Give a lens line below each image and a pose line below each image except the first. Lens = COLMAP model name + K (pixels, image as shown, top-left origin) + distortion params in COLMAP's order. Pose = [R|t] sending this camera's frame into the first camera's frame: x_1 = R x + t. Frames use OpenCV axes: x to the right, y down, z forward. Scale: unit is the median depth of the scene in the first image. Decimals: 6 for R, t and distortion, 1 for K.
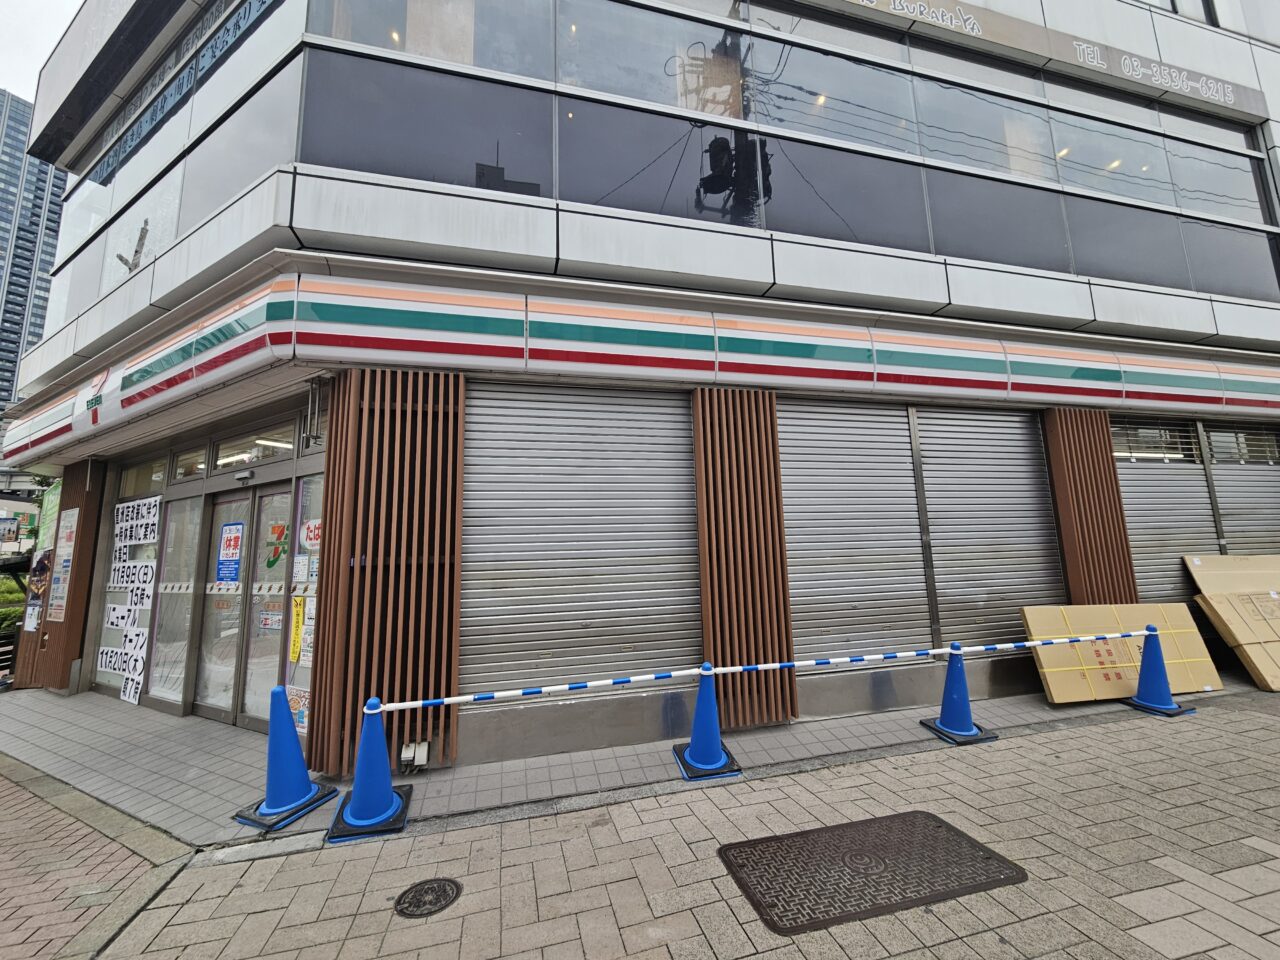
lens RADIAL K [[519.8, 0, 640.0], [0, 519.8, 480.0], [0, 0, 1]] dist [-0.000194, -0.000106]
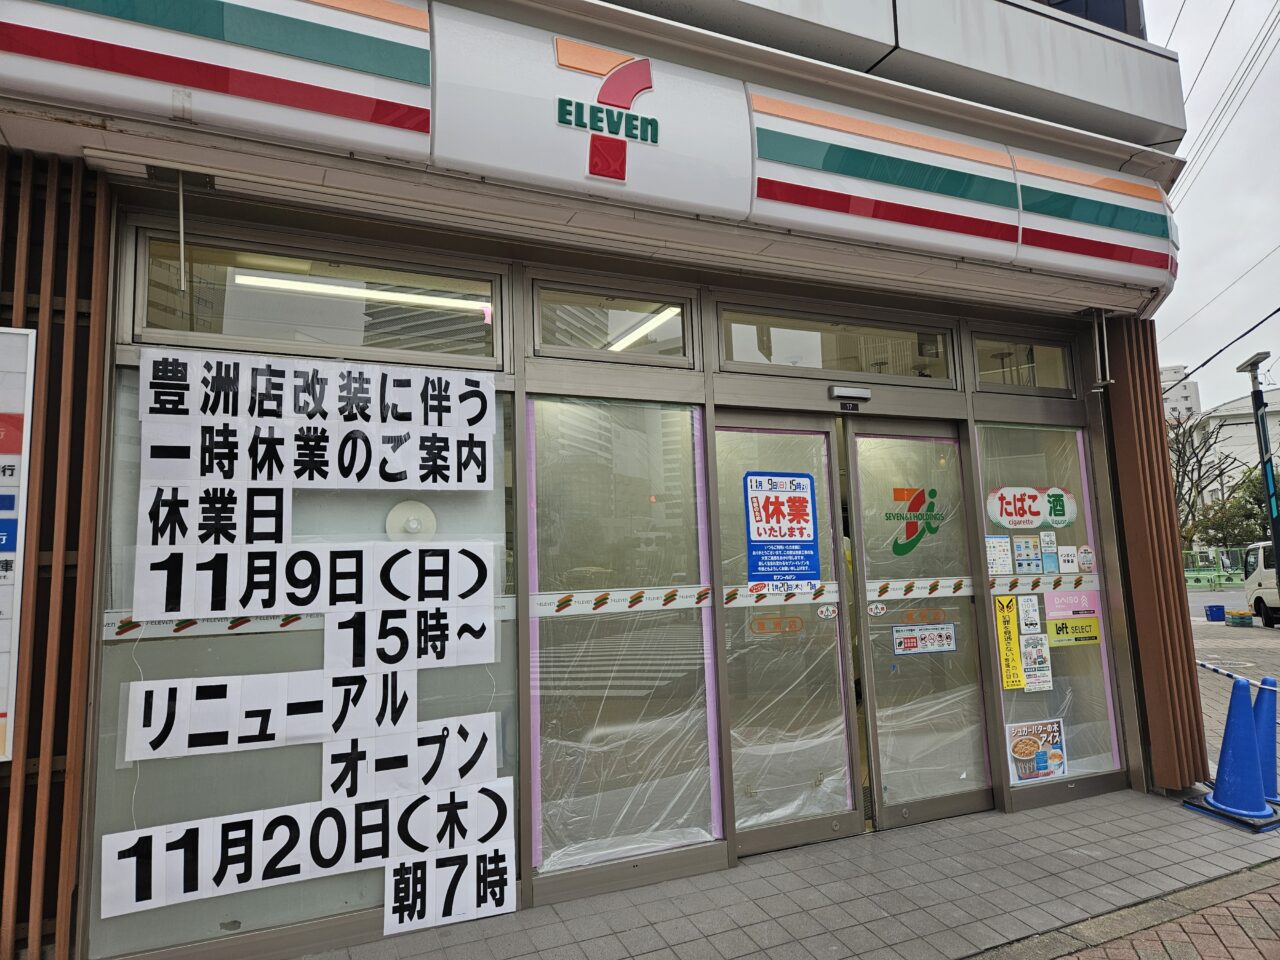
lens RADIAL K [[846.5, 0, 643.4], [0, 846.5, 468.2], [0, 0, 1]] dist [0.085597, -0.073070]
pose [[0.577189, 0.111872, 0.808911, -1.595248], [-0.104979, 0.992517, -0.062358, 0.150713], [-0.809834, -0.048926, 0.584615, 0.619555]]
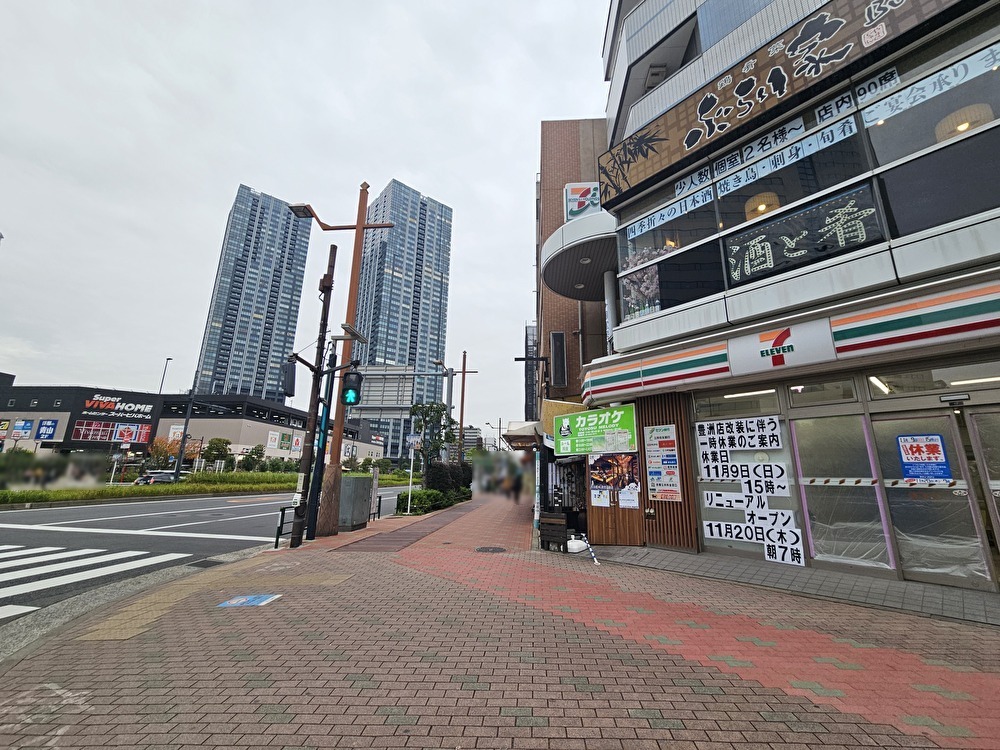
lens RADIAL K [[406.1, 0, 500.0], [0, 406.1, 375.0], [0, 0, 1]] dist [-0.000194, -0.000106]
pose [[0.940138, -0.040574, -0.338370, -1.466204], [0.009671, 0.995664, -0.092519, 0.016984], [0.340656, 0.083709, 0.936454, -0.370249]]
